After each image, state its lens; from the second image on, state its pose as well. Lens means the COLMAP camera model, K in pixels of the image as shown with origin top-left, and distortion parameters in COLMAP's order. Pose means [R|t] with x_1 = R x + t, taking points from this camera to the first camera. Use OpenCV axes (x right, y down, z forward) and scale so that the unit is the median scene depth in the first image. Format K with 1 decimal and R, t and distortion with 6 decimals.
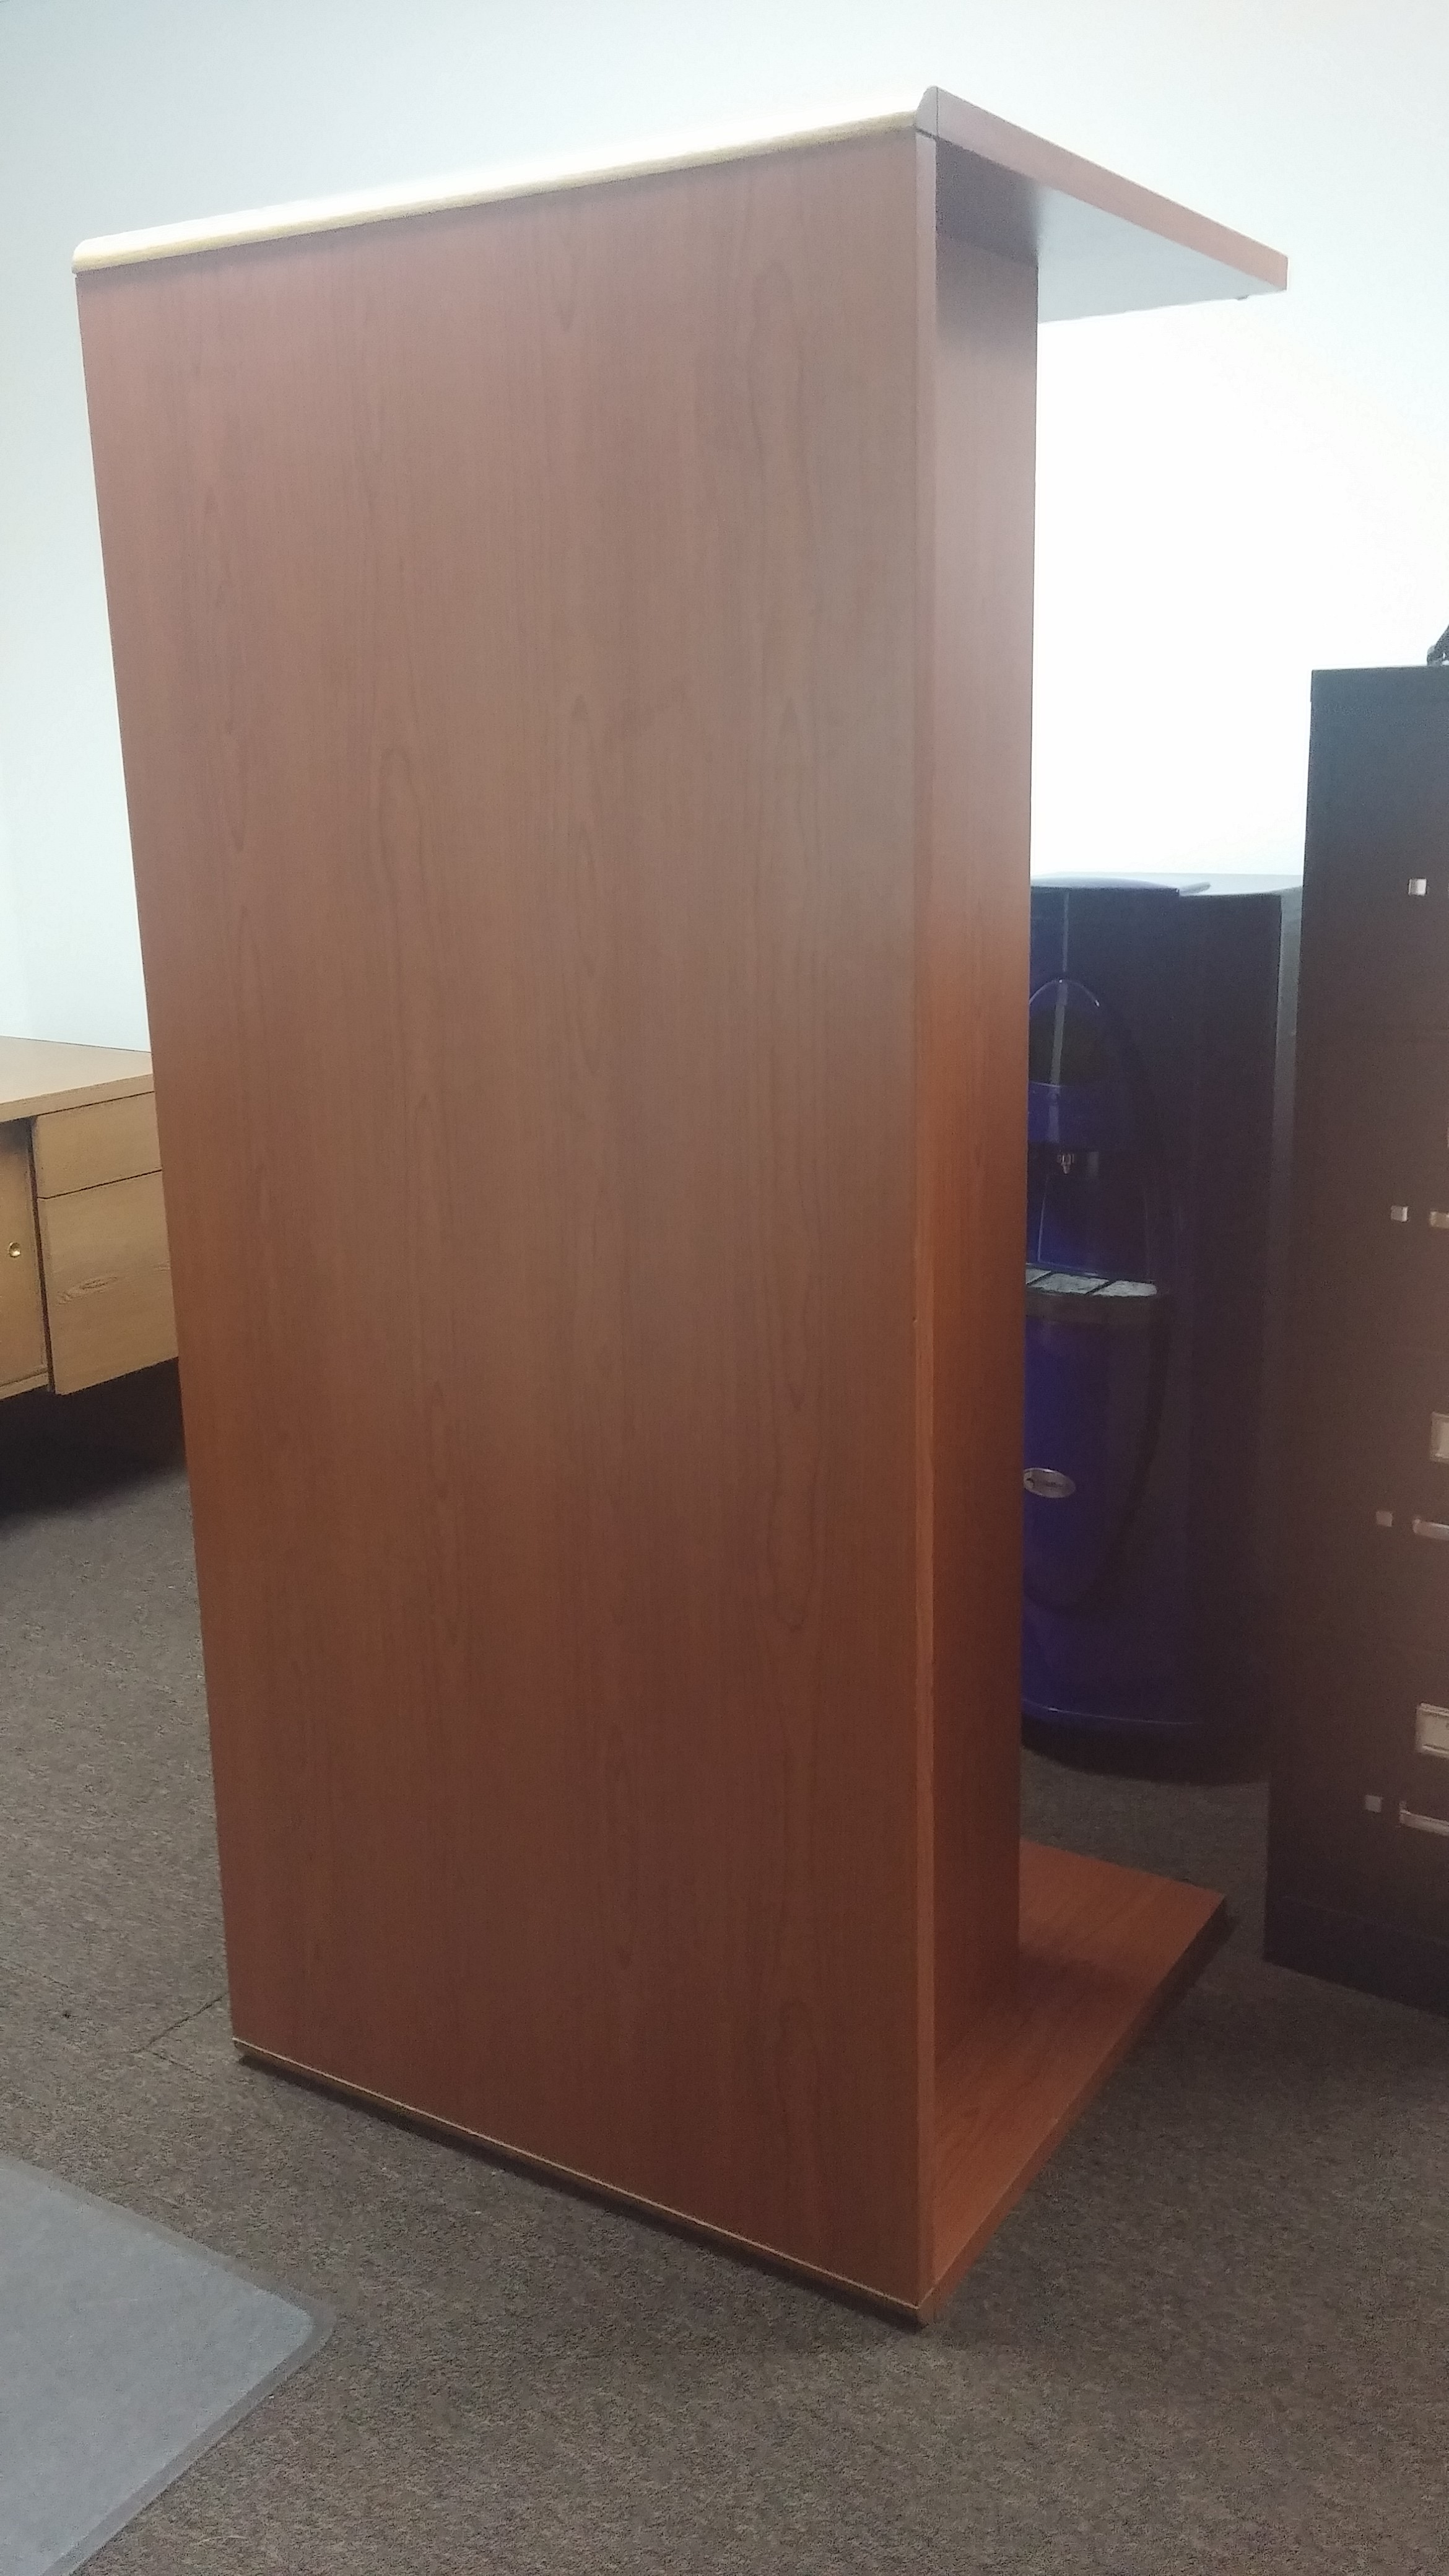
lens RADIAL K [[2185.1, 0, 724.1], [0, 2185.1, 1280.8], [0, 0, 1]] dist [0.093652, -0.127690]
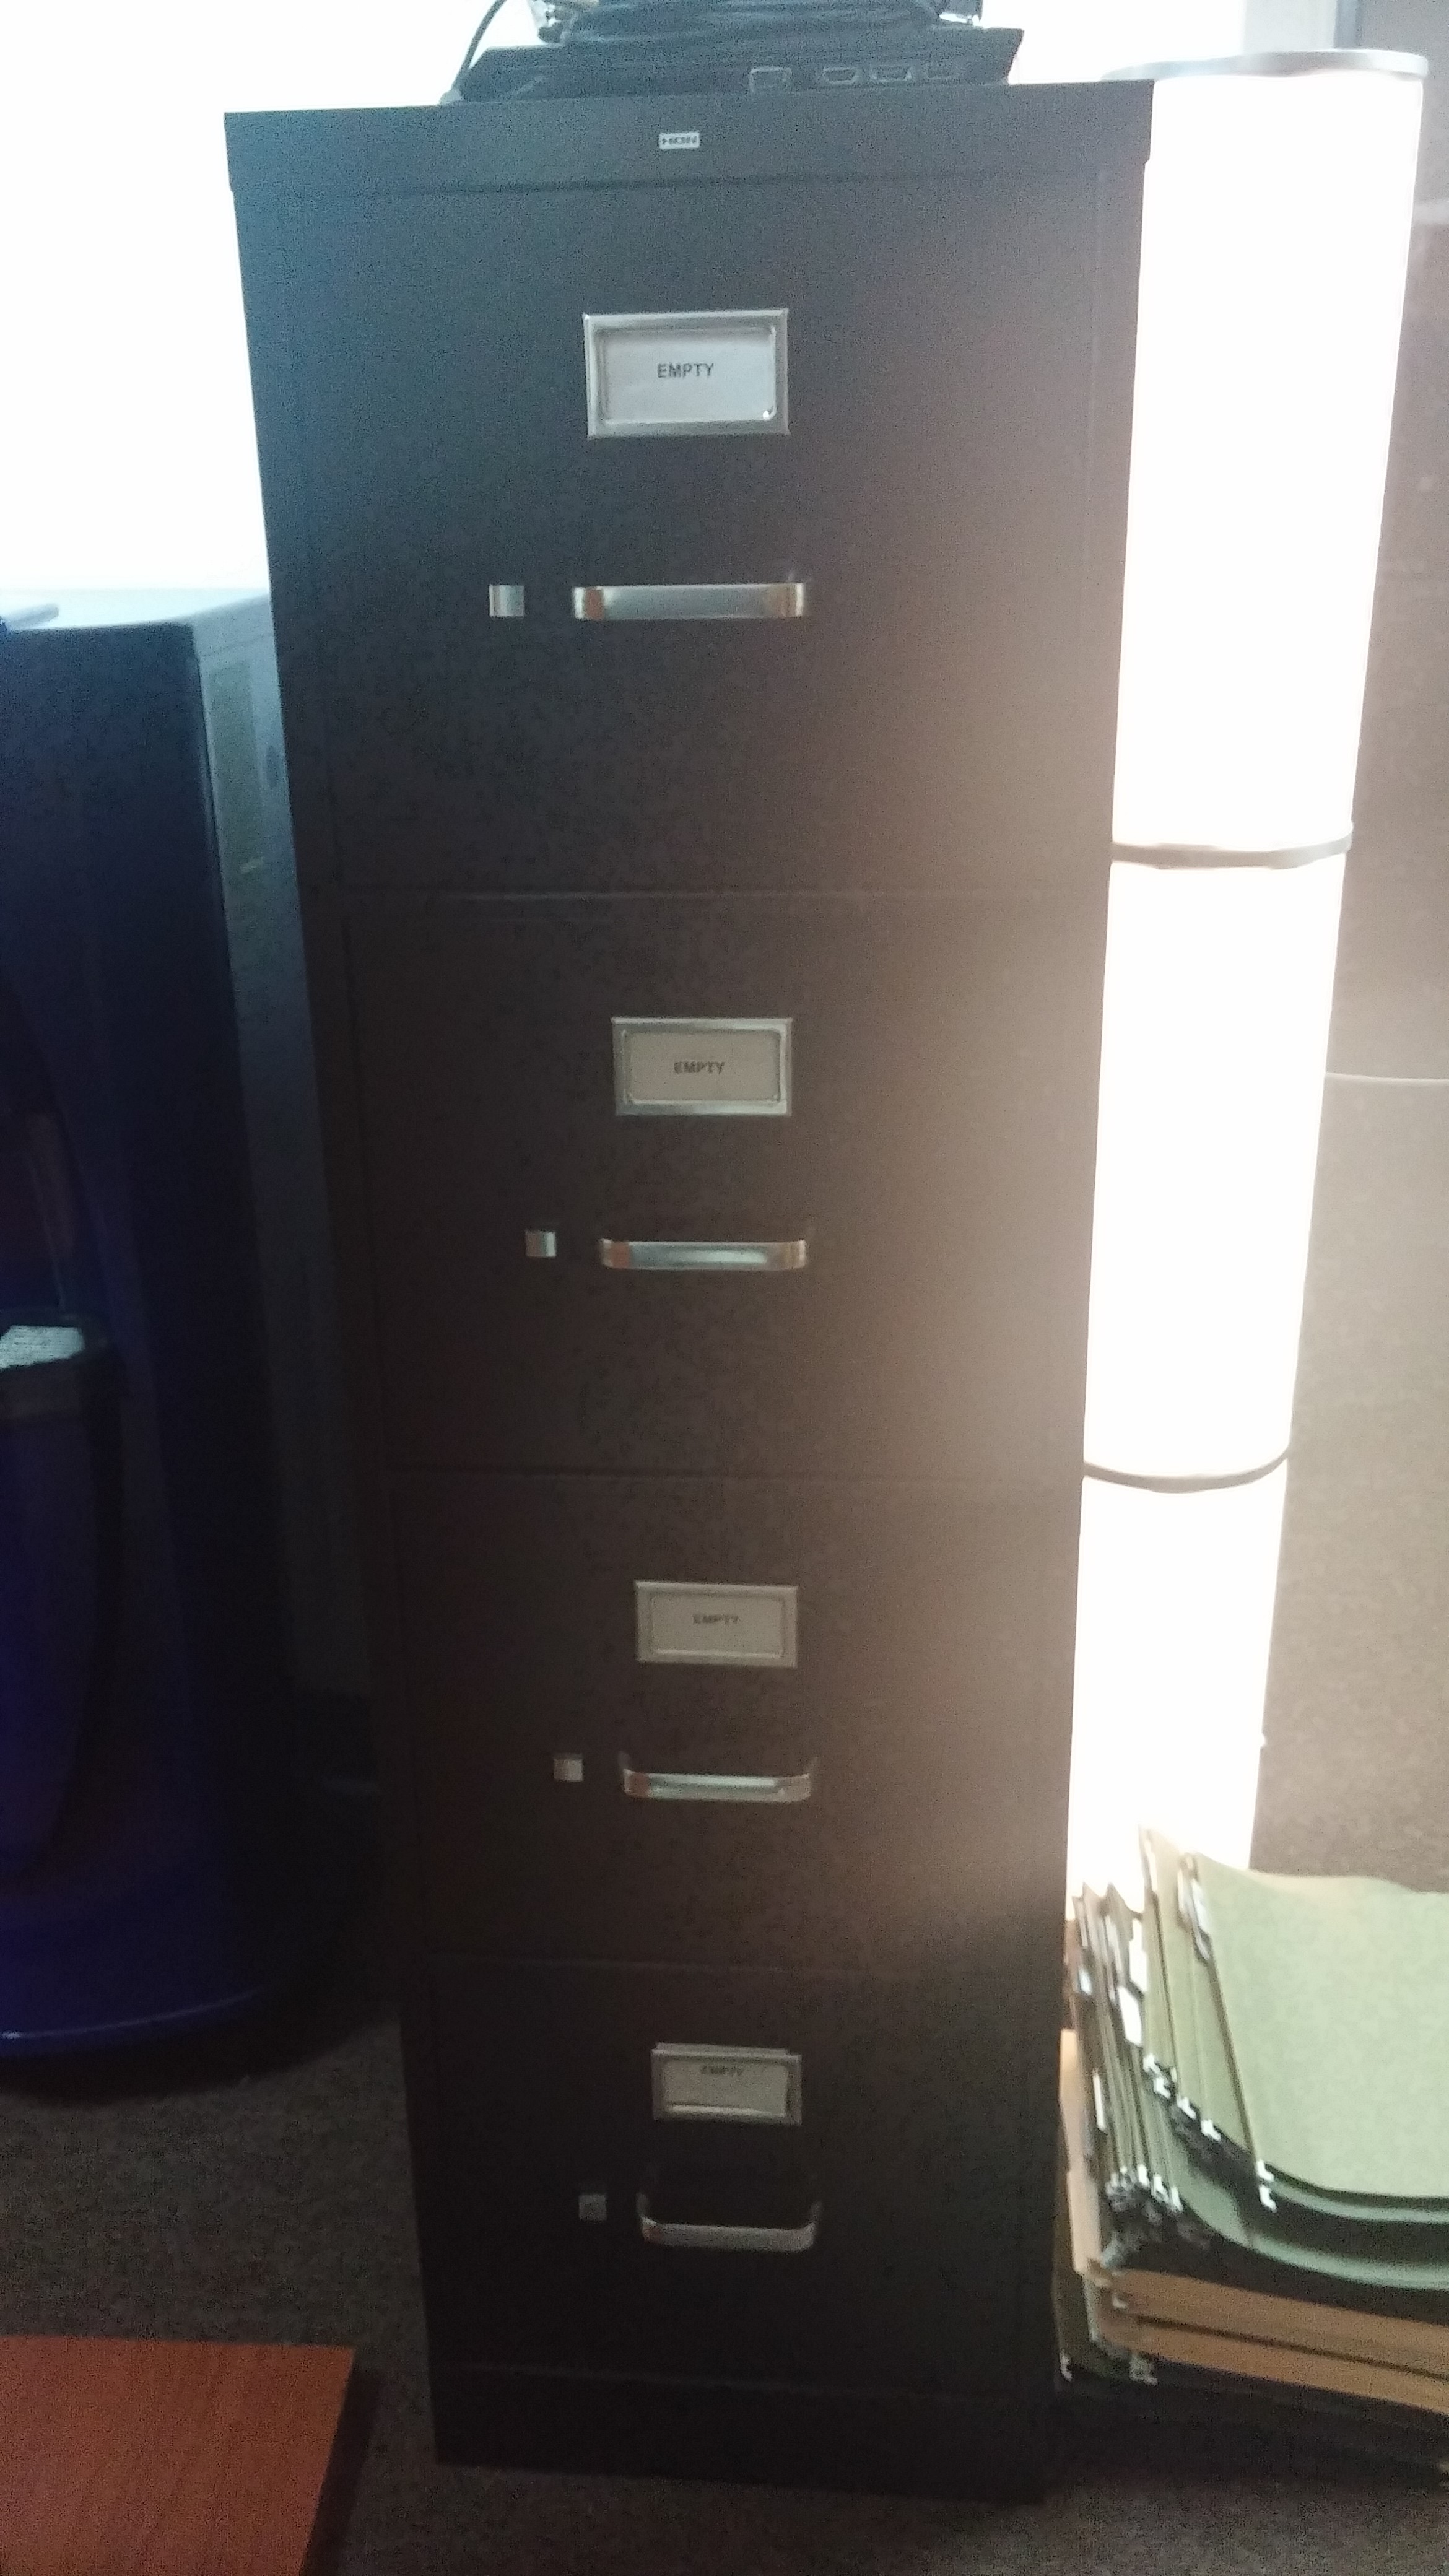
lens RADIAL K [[2185.1, 0, 724.1], [0, 2185.1, 1280.8], [0, 0, 1]] dist [0.093652, -0.127690]
pose [[0.874310, -0.169106, 0.454955, 0.098575], [0.113713, 0.982622, 0.146711, -0.088037], [-0.471859, -0.076537, 0.878346, 0.485933]]
